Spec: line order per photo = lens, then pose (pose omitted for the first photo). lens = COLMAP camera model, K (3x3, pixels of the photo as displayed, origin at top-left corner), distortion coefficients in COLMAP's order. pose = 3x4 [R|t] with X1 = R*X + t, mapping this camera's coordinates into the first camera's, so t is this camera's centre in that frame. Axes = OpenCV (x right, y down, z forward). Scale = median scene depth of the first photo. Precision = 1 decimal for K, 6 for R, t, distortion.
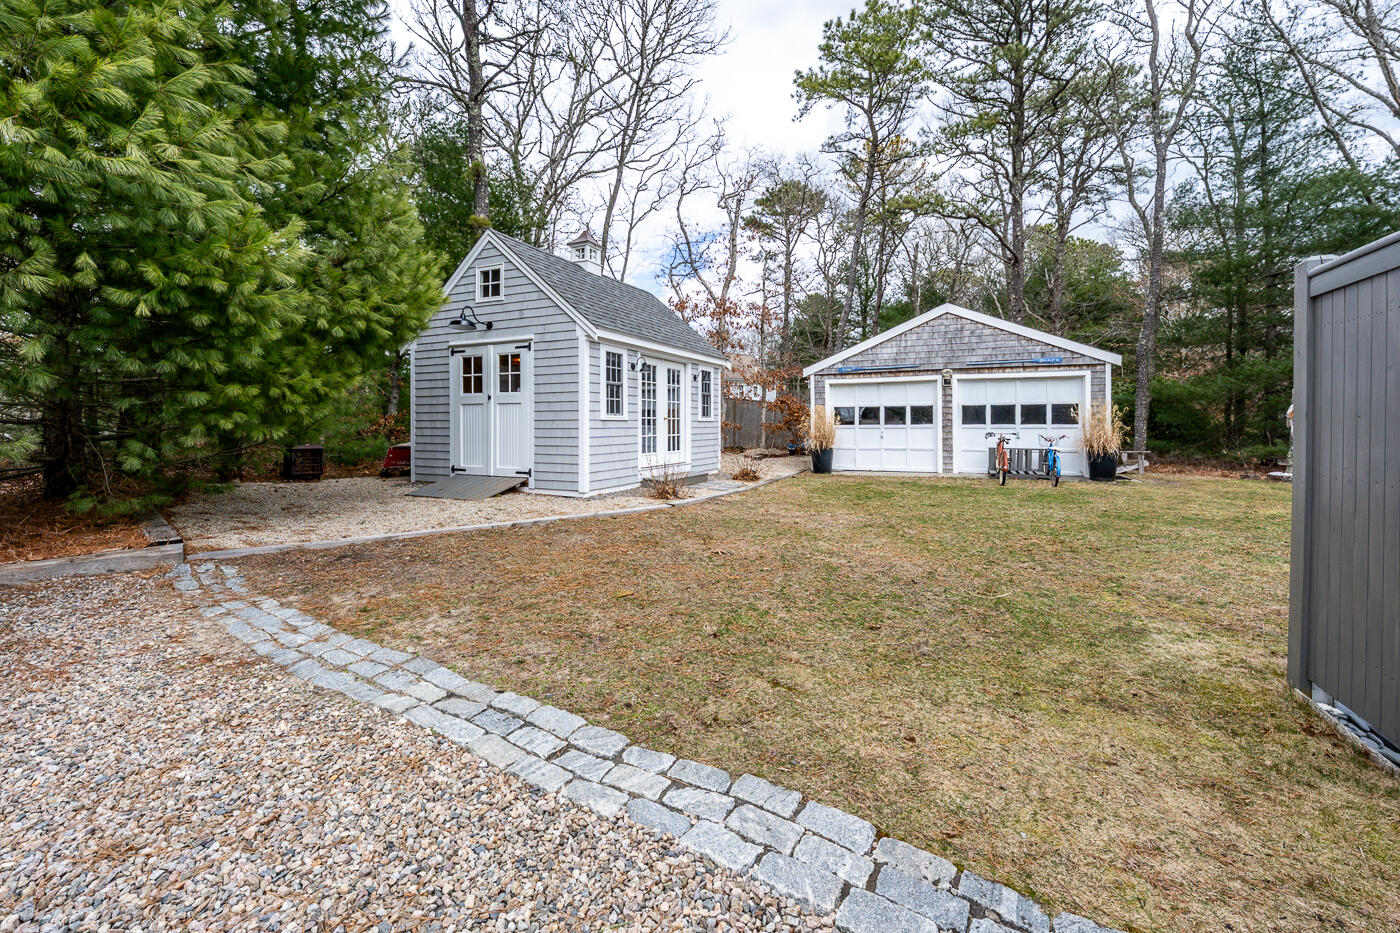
lens RADIAL K [[568.5, 0, 700.5], [0, 568.5, 431.4], [0, 0, 1]] dist [-0.000844, -0.000081]
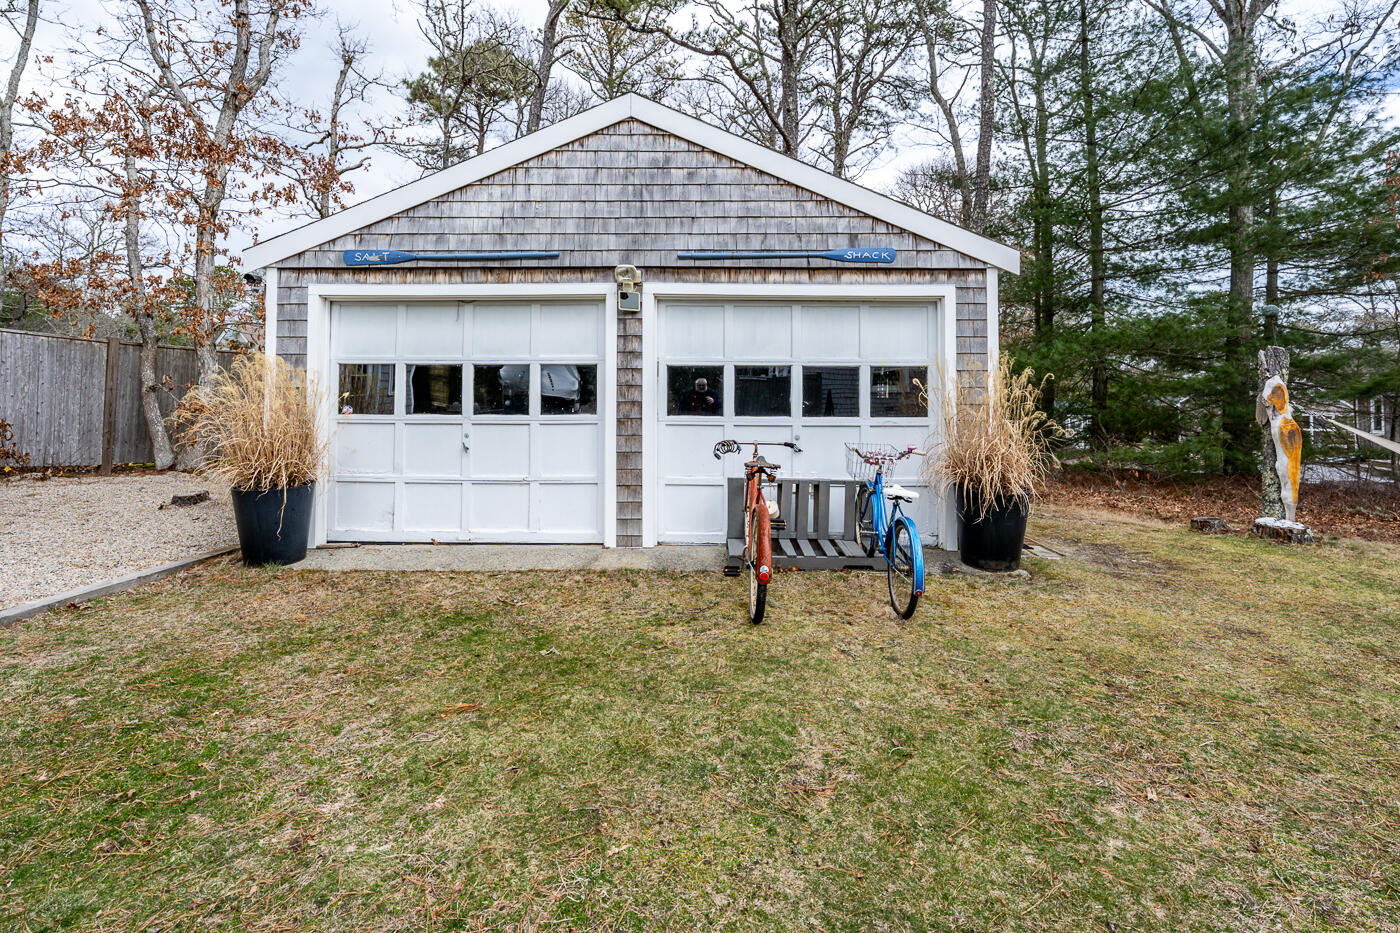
lens RADIAL K [[663.0, 0, 703.7], [0, 663.0, 405.0], [0, 0, 1]] dist [0.000832, 0.000118]
pose [[0.926179, 0.009921, 0.376953, 0.321051], [-0.003750, 0.999847, -0.017100, -0.011961], [-0.377064, 0.014424, 0.926075, 0.590039]]
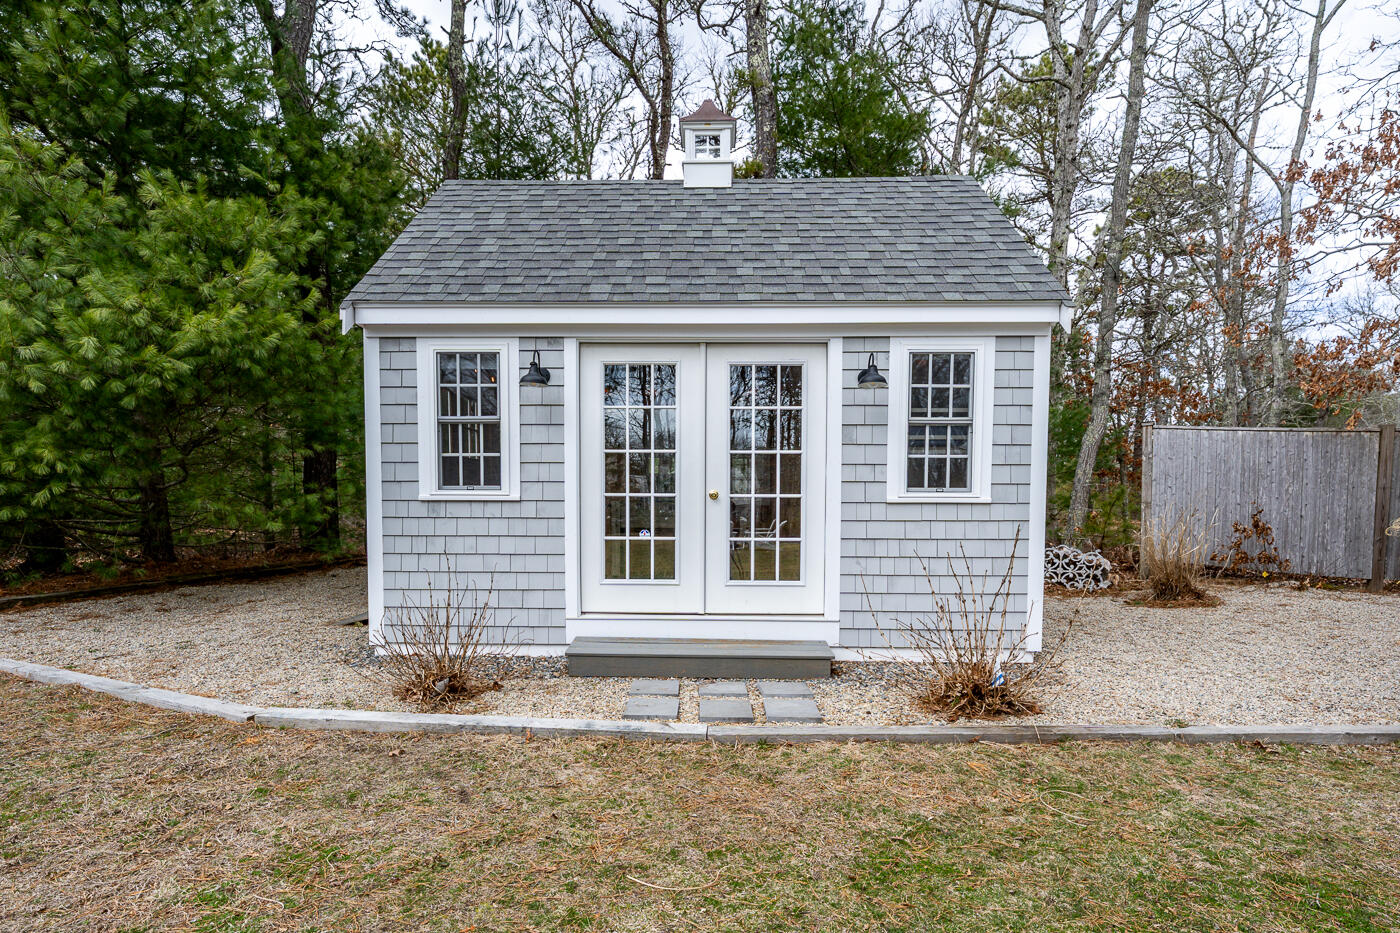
lens RADIAL K [[729.1, 0, 701.1], [0, 729.1, 535.8], [0, 0, 1]] dist [-0.002484, -0.001186]
pose [[0.411929, 0.045615, -0.910073, 0.333407], [-0.016705, 0.998956, 0.042509, -0.013677], [0.911063, -0.002308, 0.412262, 0.666340]]
